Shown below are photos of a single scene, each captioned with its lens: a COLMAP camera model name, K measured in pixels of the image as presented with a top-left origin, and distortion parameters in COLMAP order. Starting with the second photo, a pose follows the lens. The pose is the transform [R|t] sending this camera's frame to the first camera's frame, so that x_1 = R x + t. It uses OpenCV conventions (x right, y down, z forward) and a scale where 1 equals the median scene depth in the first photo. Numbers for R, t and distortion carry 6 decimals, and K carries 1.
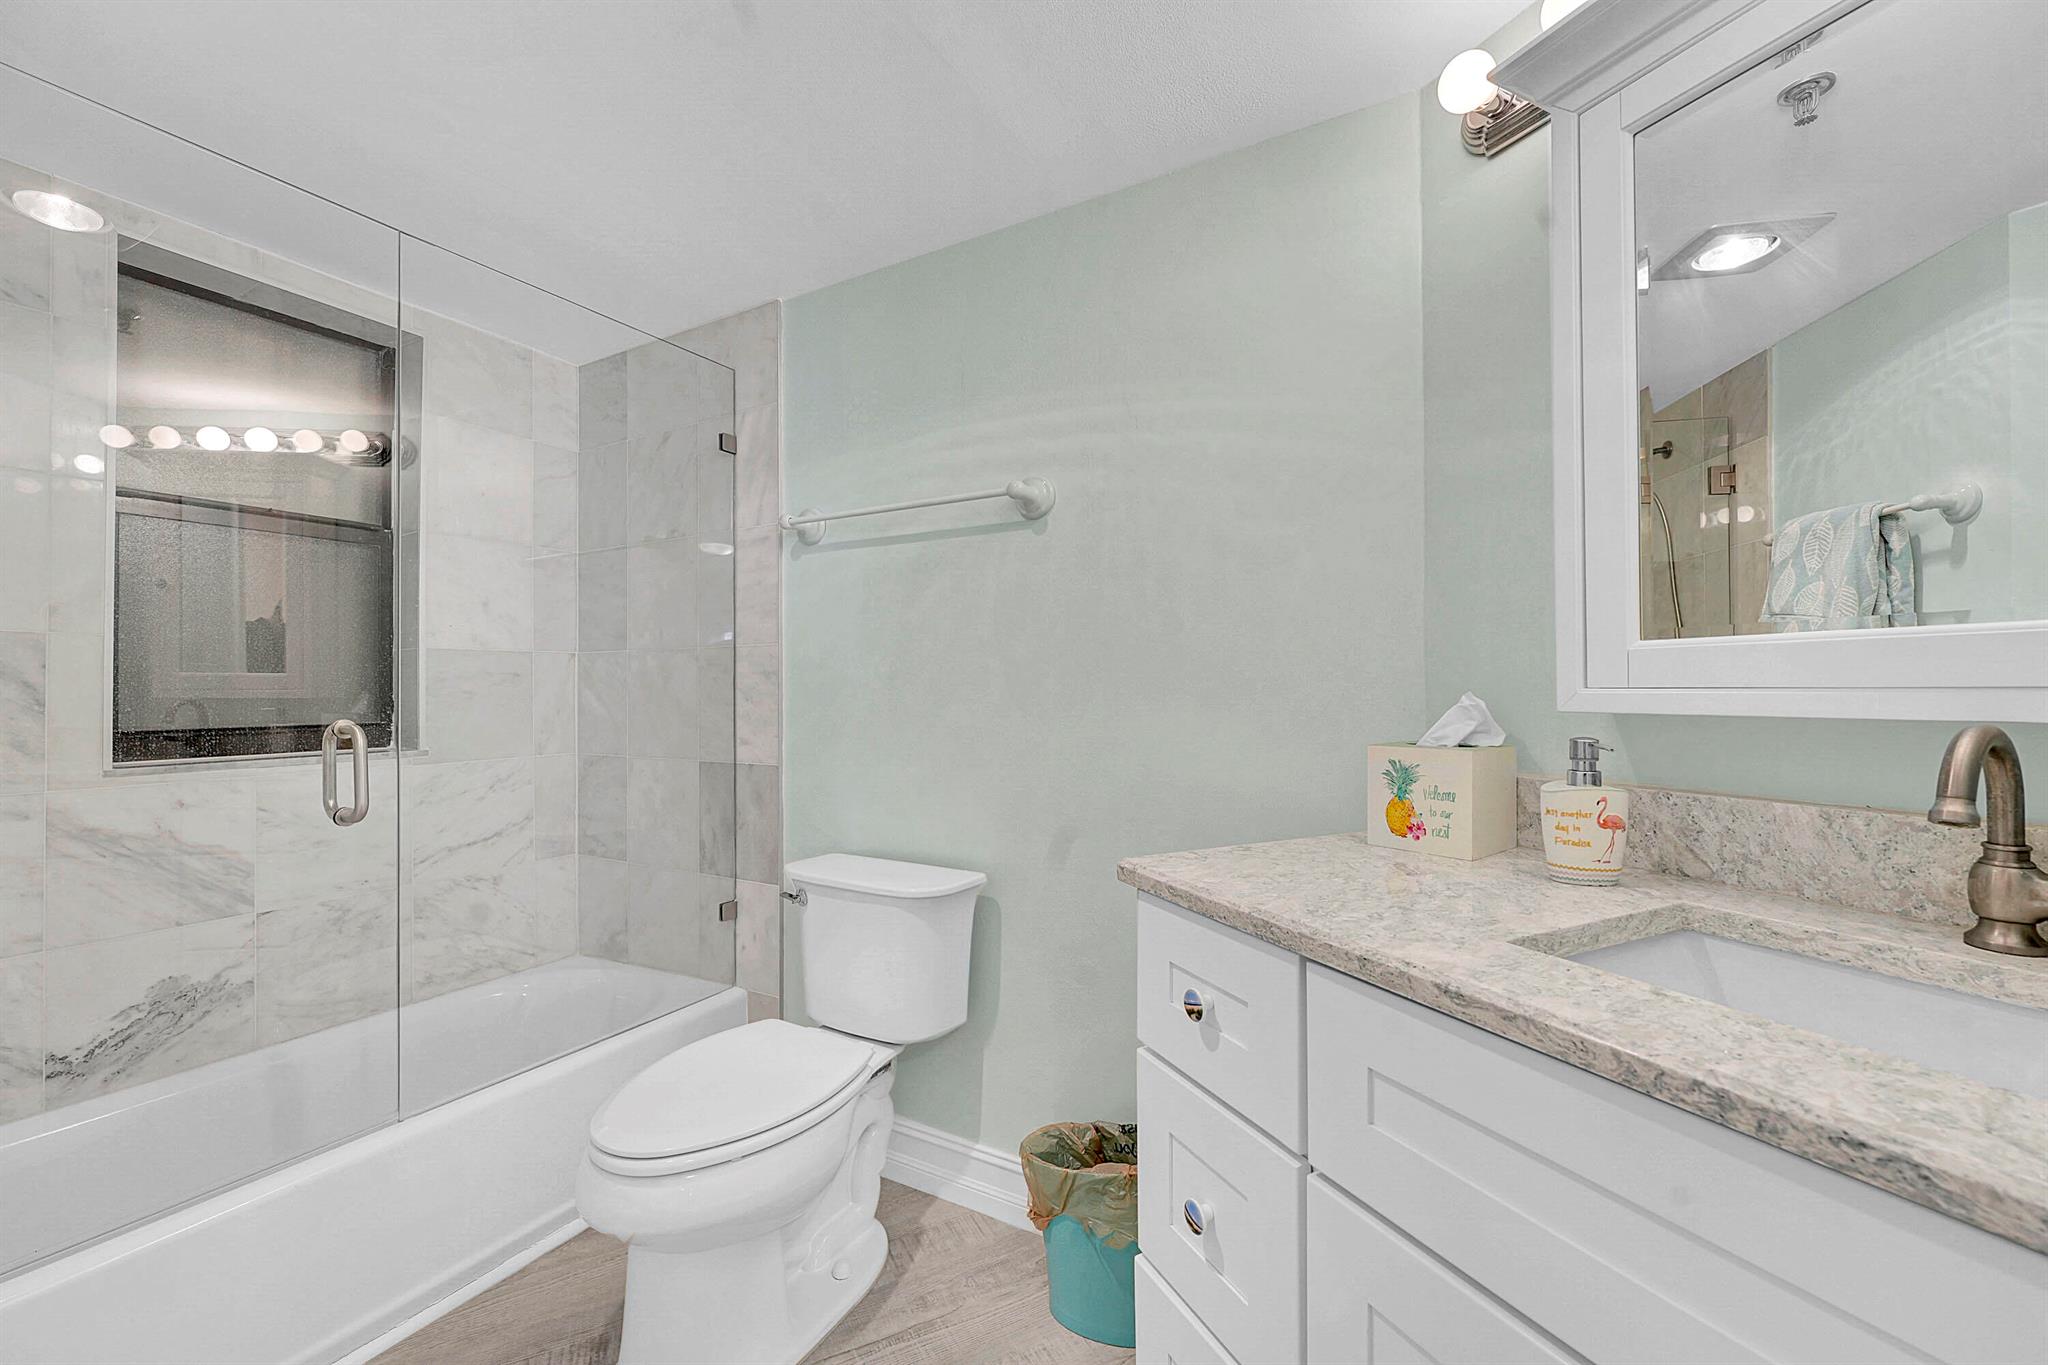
lens RADIAL K [[796.3, 0, 1046.5], [0, 796.3, 697.3], [0, 0, 1]] dist [-0.003266, -0.000103]
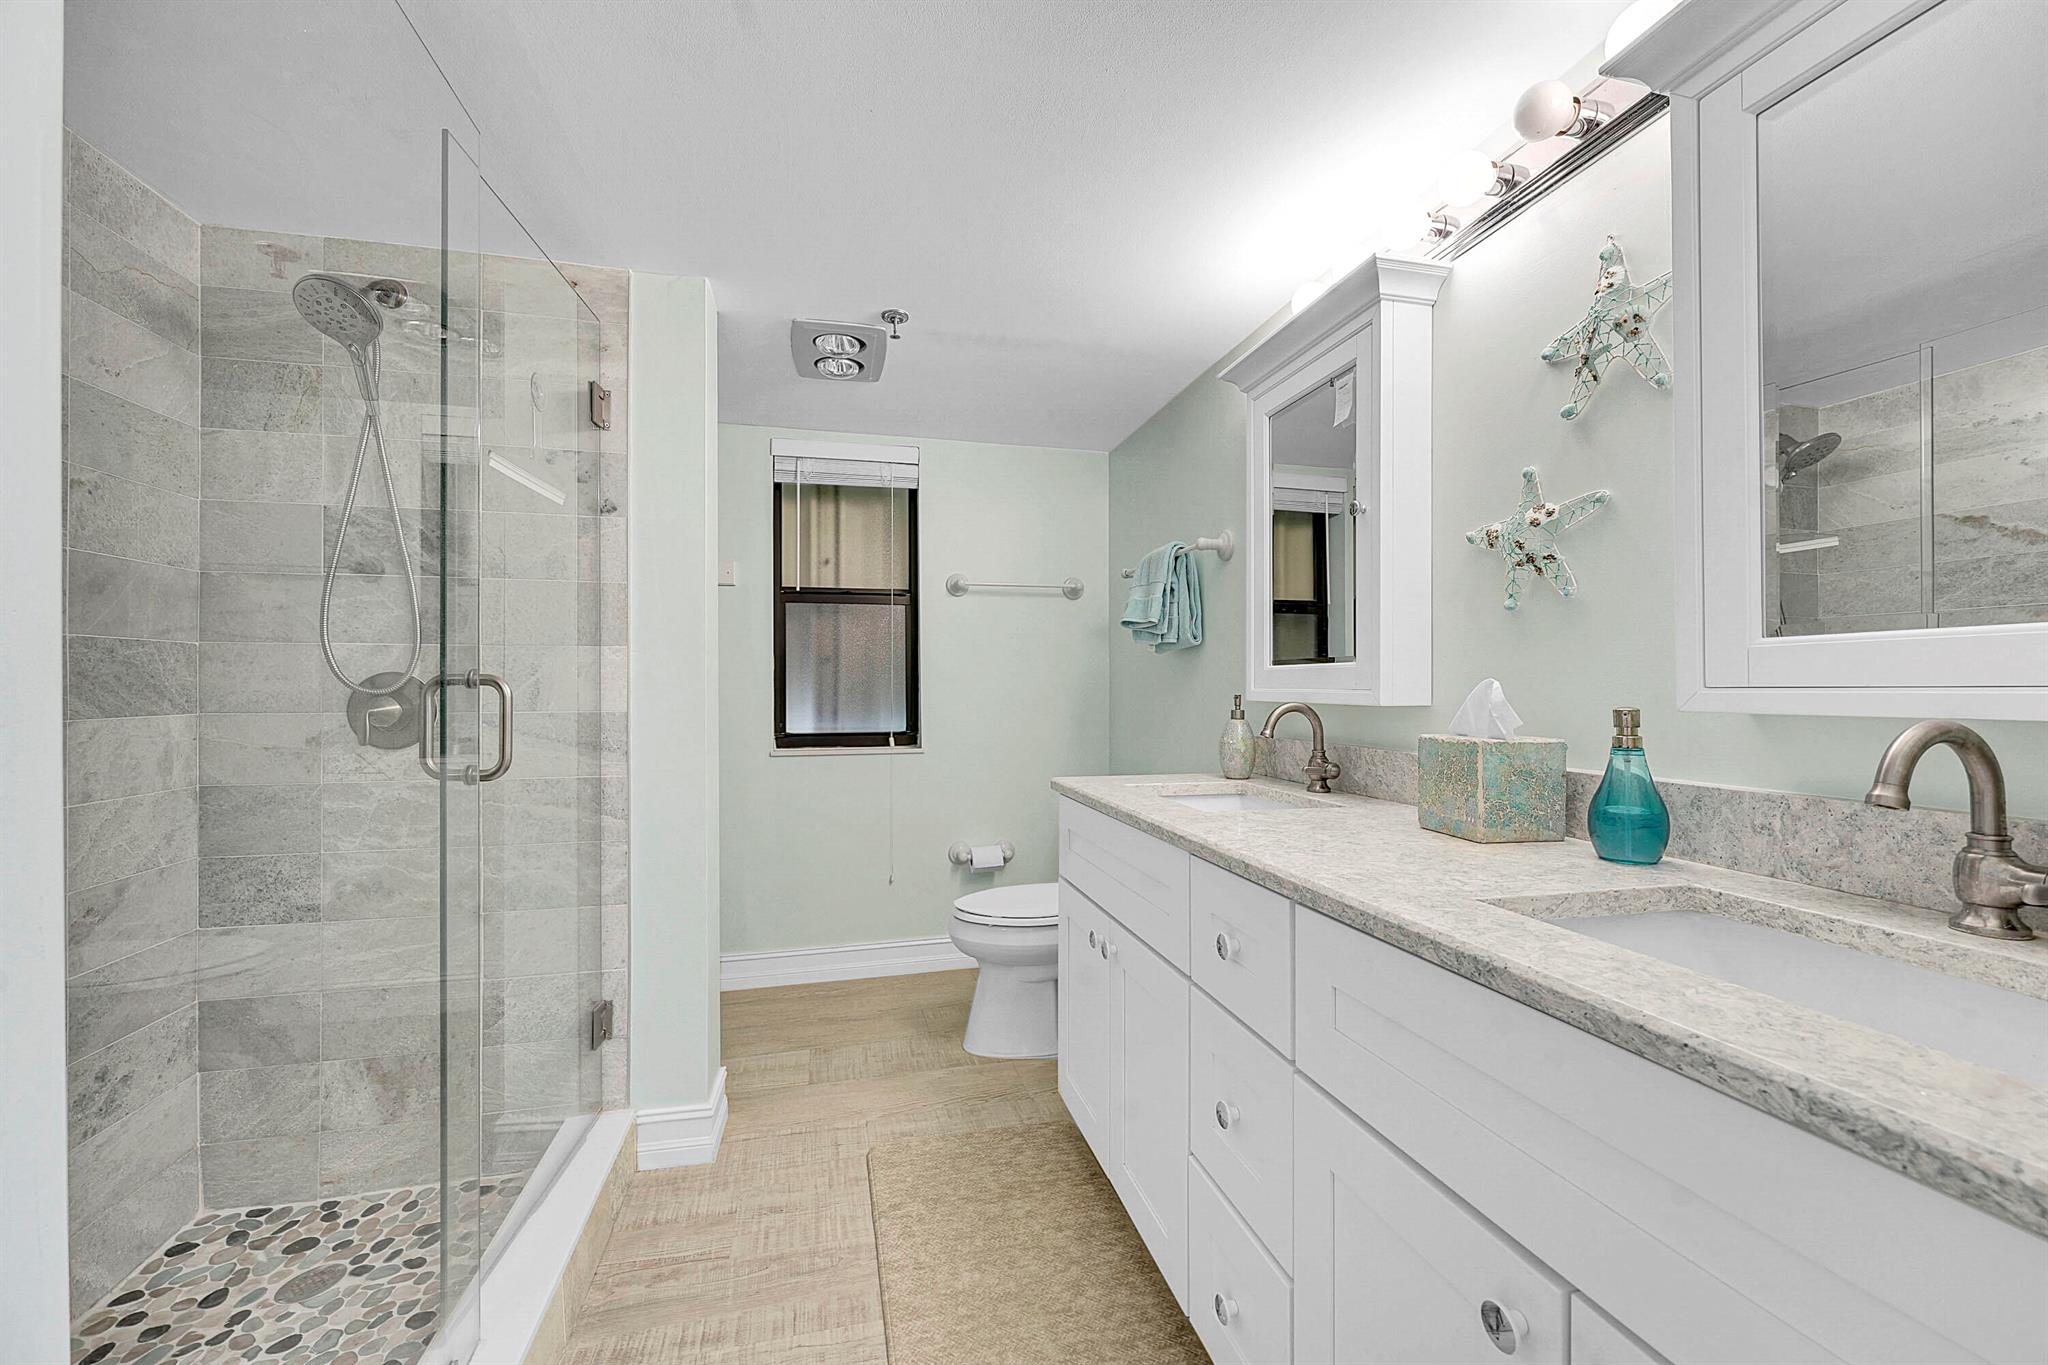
lens RADIAL K [[796.3, 0, 1012.5], [0, 796.3, 692.6], [0, 0, 1]] dist [-0.003266, -0.000103]
pose [[0.977277, 0.001967, -0.211955, 0.148085], [-0.003043, 0.999984, -0.004748, 0.003358], [0.211943, 0.005285, 0.977268, -0.320293]]
